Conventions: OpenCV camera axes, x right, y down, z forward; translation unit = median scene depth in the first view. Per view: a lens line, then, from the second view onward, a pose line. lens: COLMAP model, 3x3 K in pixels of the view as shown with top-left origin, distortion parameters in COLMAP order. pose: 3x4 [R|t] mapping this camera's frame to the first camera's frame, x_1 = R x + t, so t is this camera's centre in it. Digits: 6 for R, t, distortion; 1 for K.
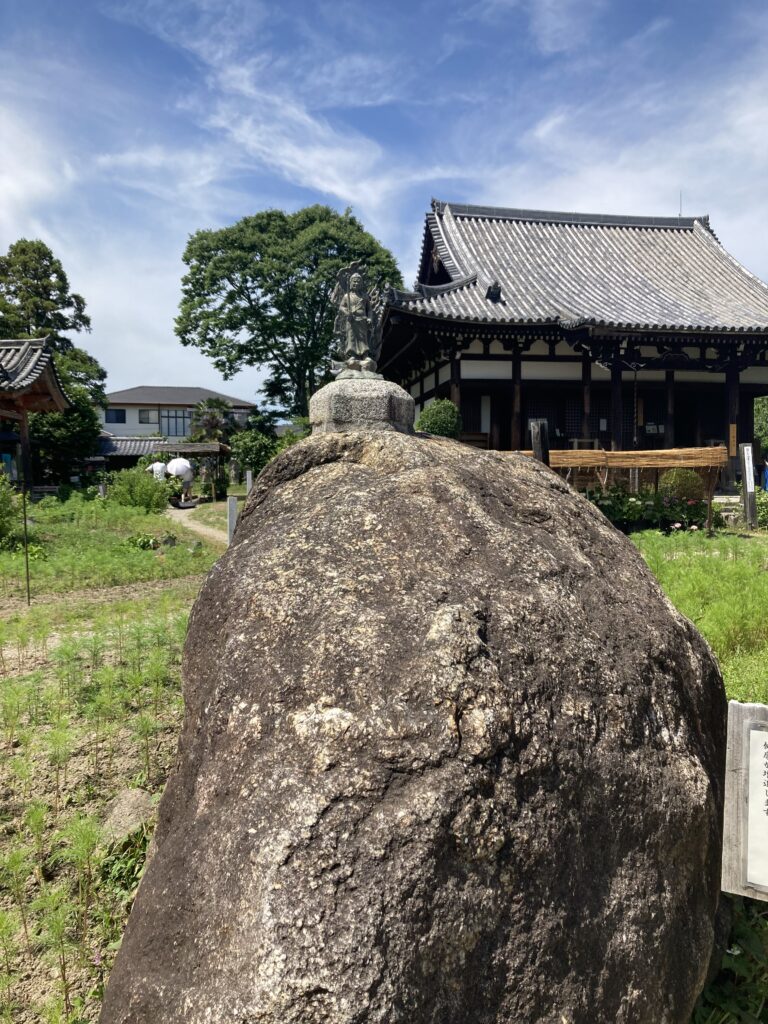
lens RADIAL K [[830.8, 0, 384.0], [0, 830.8, 512.0], [0, 0, 1]] dist [-0.124791, -0.001237]
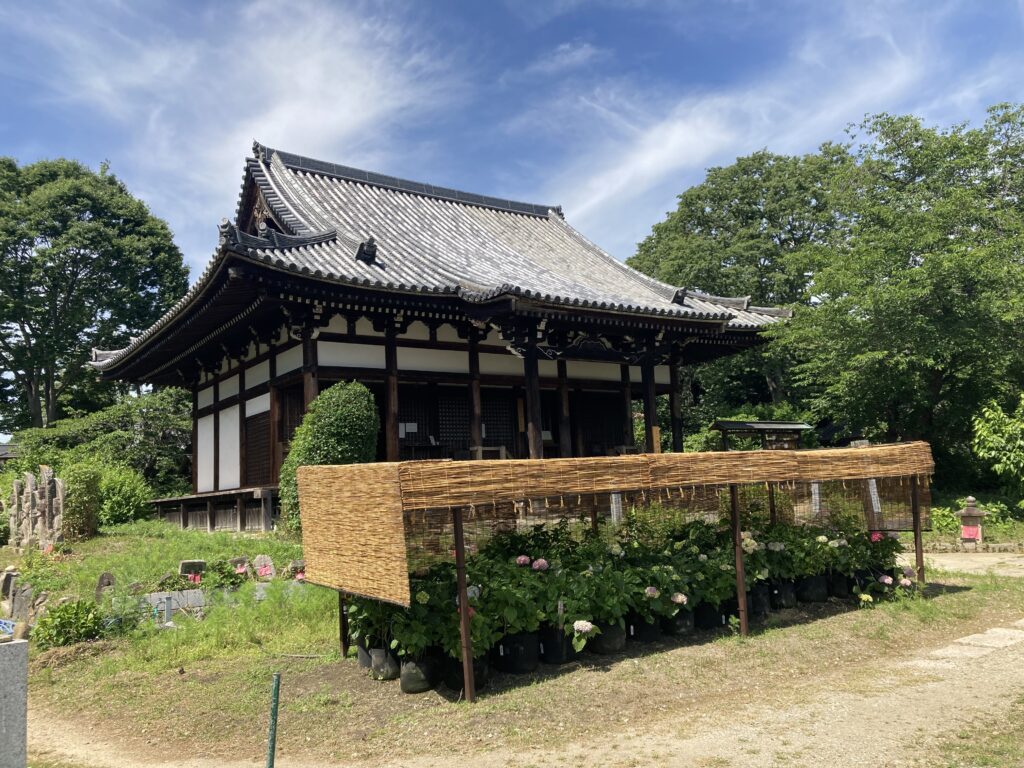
lens RADIAL K [[780.4, 0, 512.0], [0, 780.4, 384.0], [0, 0, 1]] dist [-0.038311, -0.000473]
pose [[0.879323, 0.030194, 0.475268, -0.079840], [0.057960, 0.983784, -0.169736, -0.020307], [-0.472686, 0.176799, 0.863314, 0.332288]]
